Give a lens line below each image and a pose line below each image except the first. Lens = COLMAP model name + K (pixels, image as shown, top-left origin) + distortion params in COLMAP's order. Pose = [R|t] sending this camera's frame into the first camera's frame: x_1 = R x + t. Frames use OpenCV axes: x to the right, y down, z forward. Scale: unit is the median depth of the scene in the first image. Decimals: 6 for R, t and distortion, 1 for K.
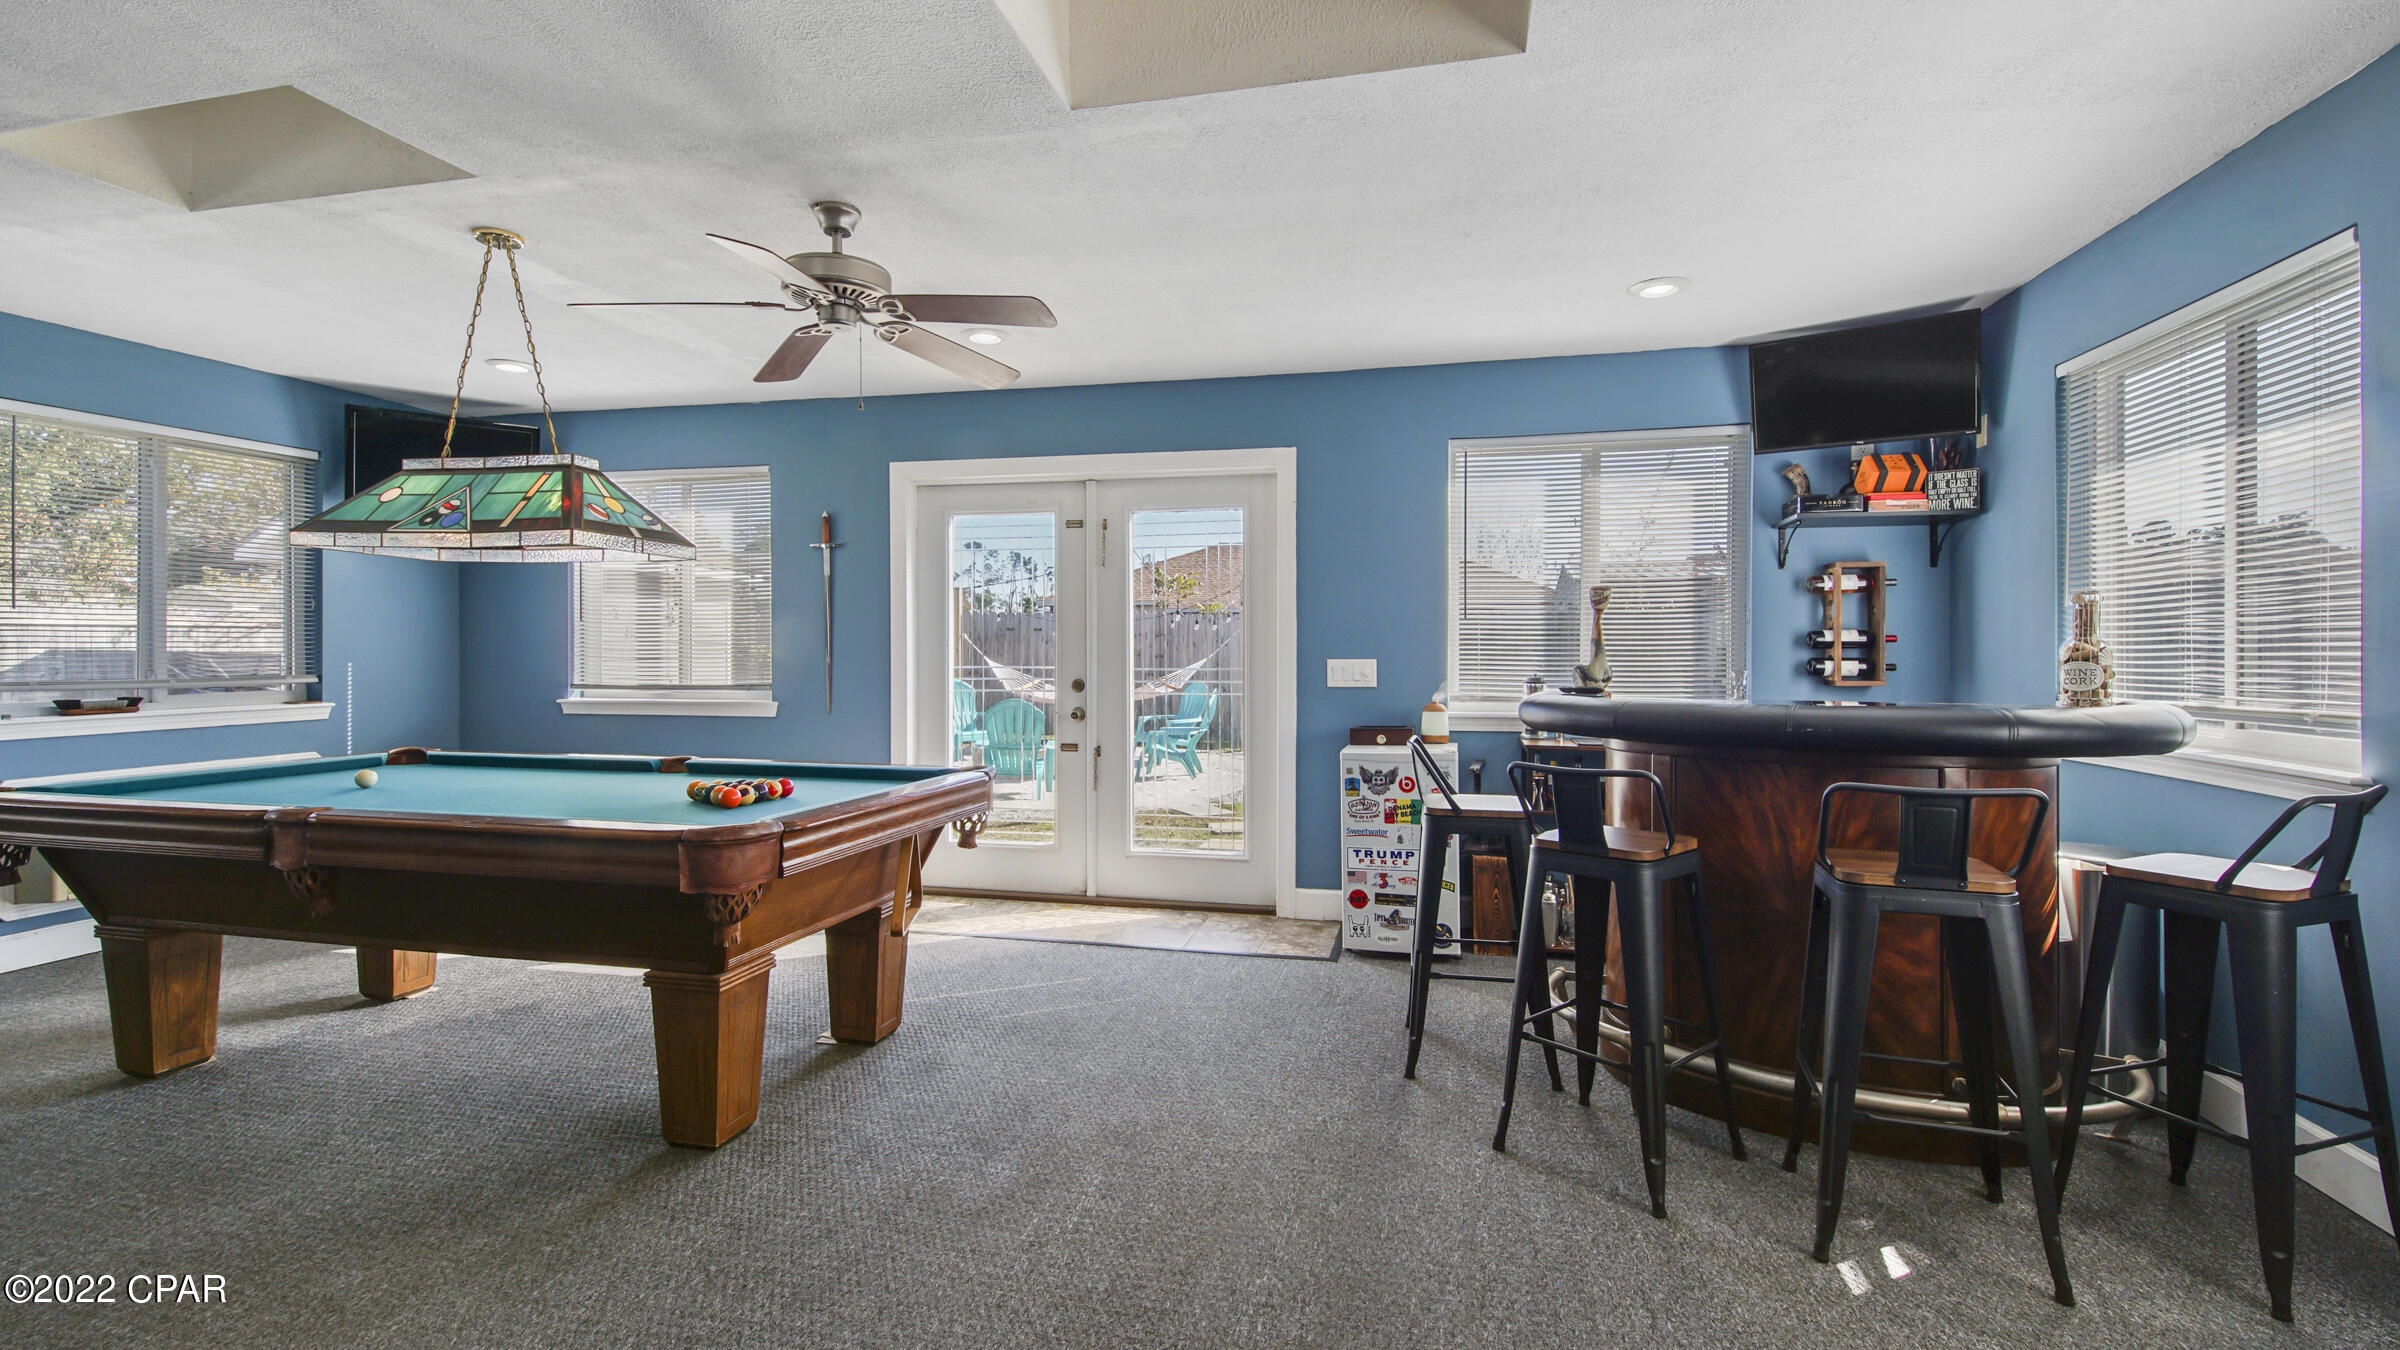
lens RADIAL K [[1052.8, 0, 1200.3], [0, 1052.8, 692.2], [0, 0, 1]] dist [0.032258, -0.018906]
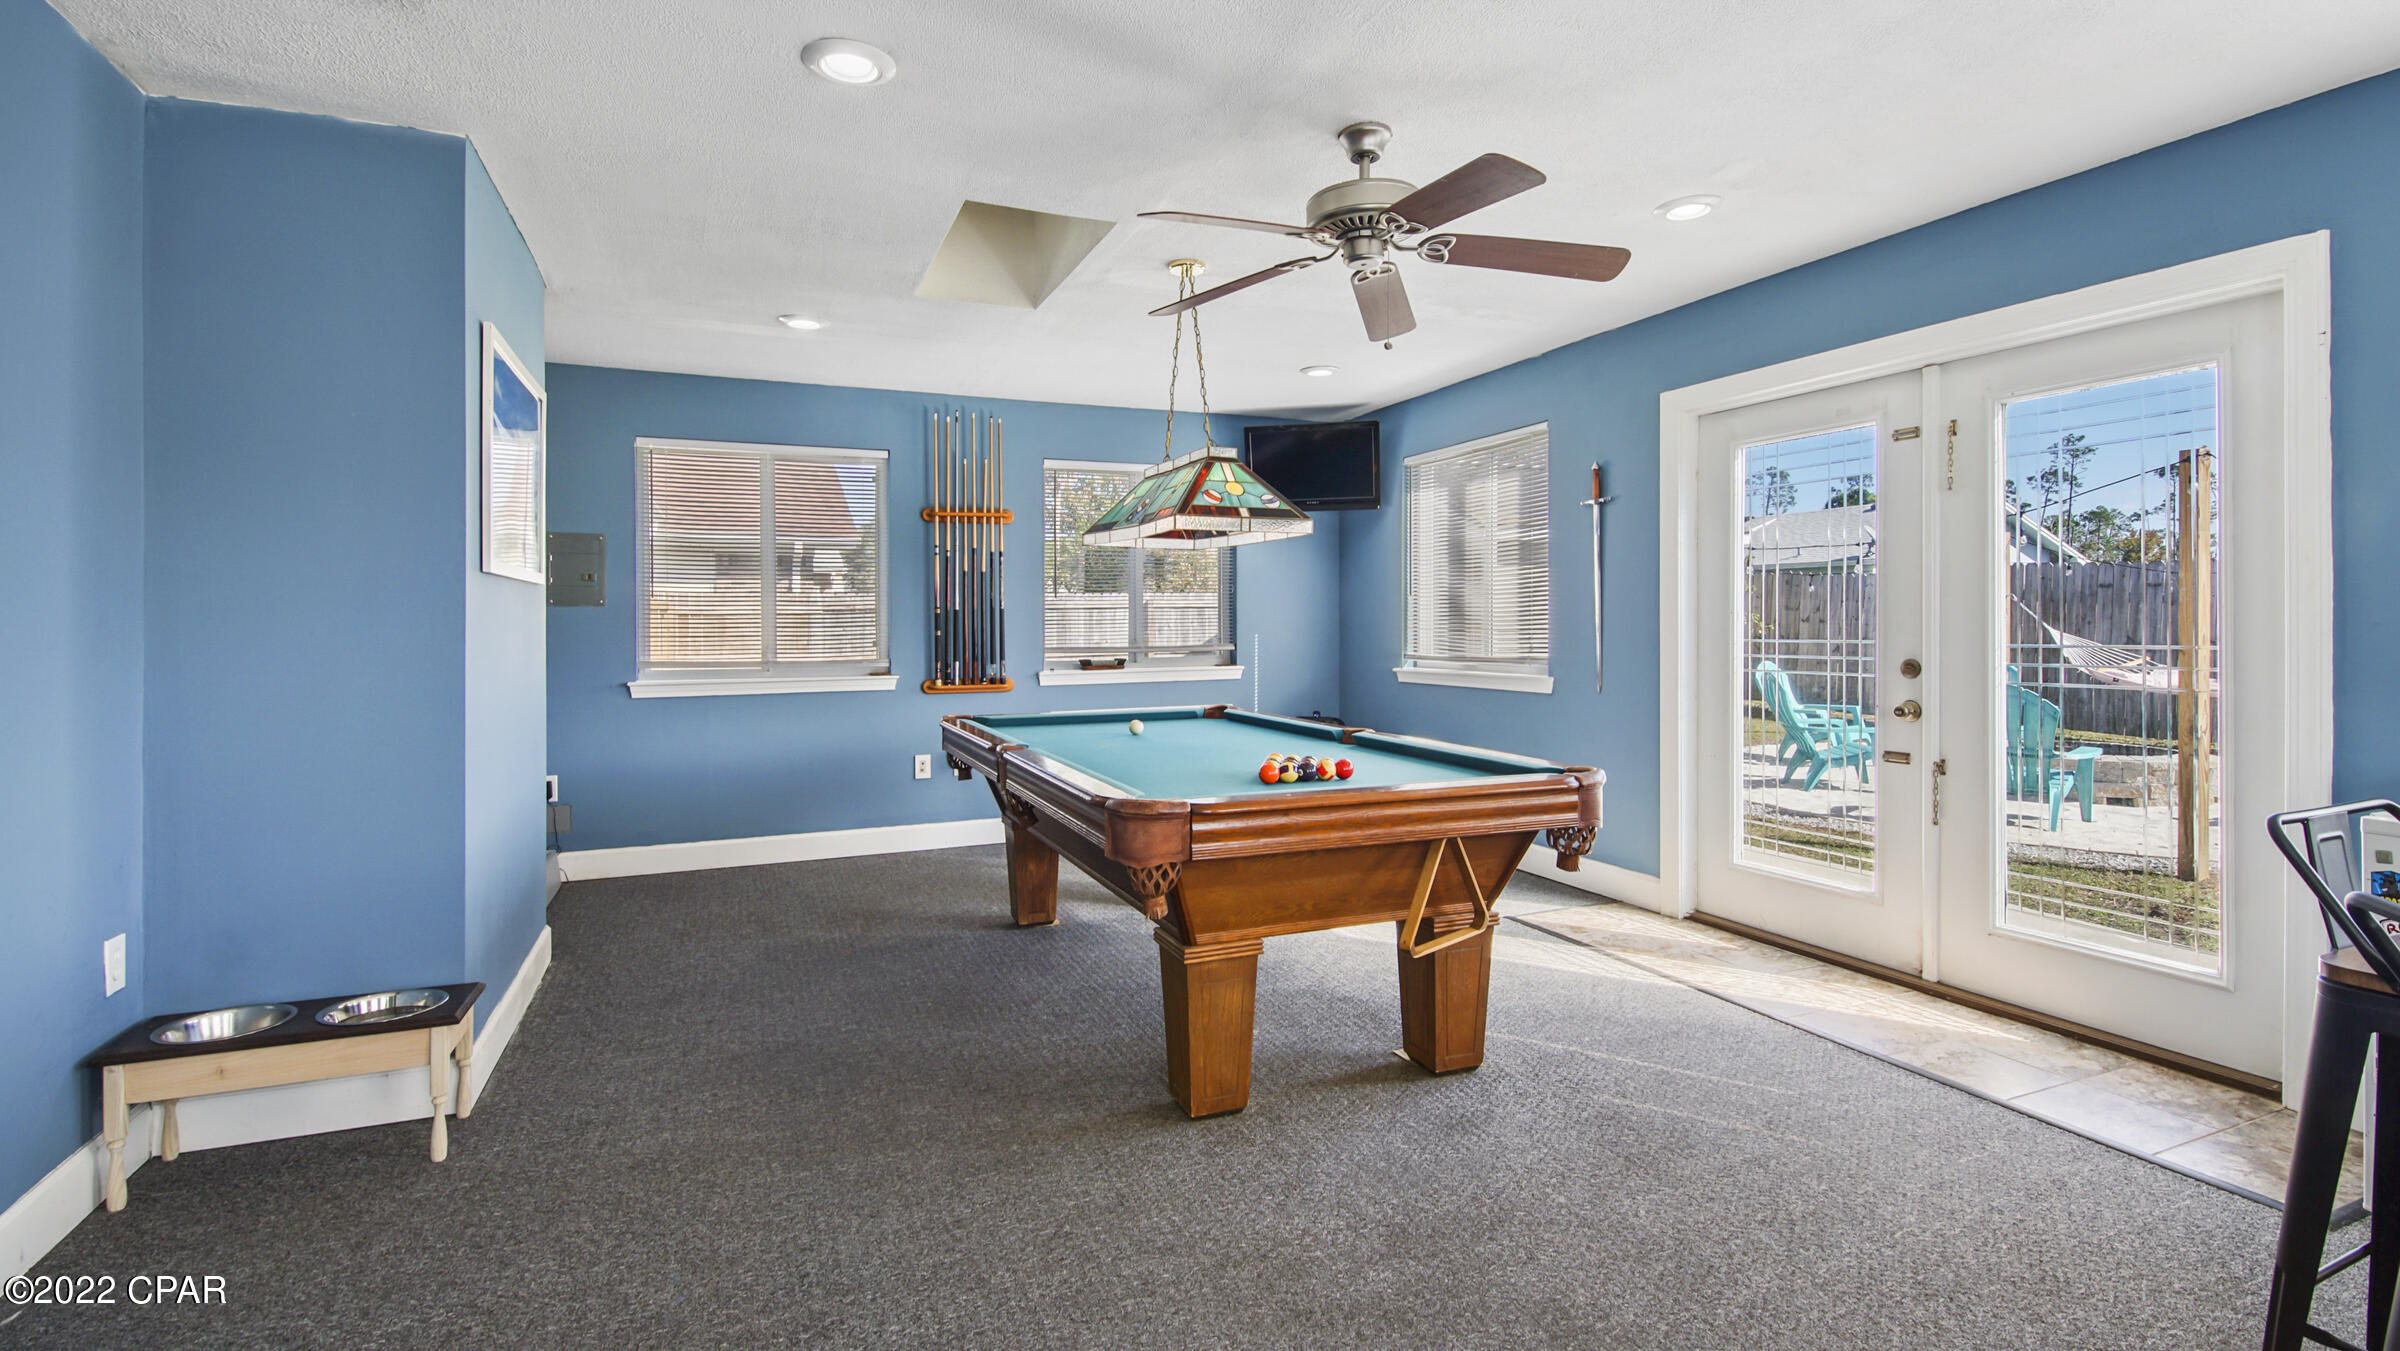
lens RADIAL K [[1084.7, 0, 1164.0], [0, 1084.7, 652.3], [0, 0, 1]] dist [0.001689, -0.000293]
pose [[0.570971, 0.014671, -0.820839, 0.221081], [-0.022968, 0.999734, 0.001892, -0.008302], [0.820649, 0.017772, 0.571156, 0.232632]]
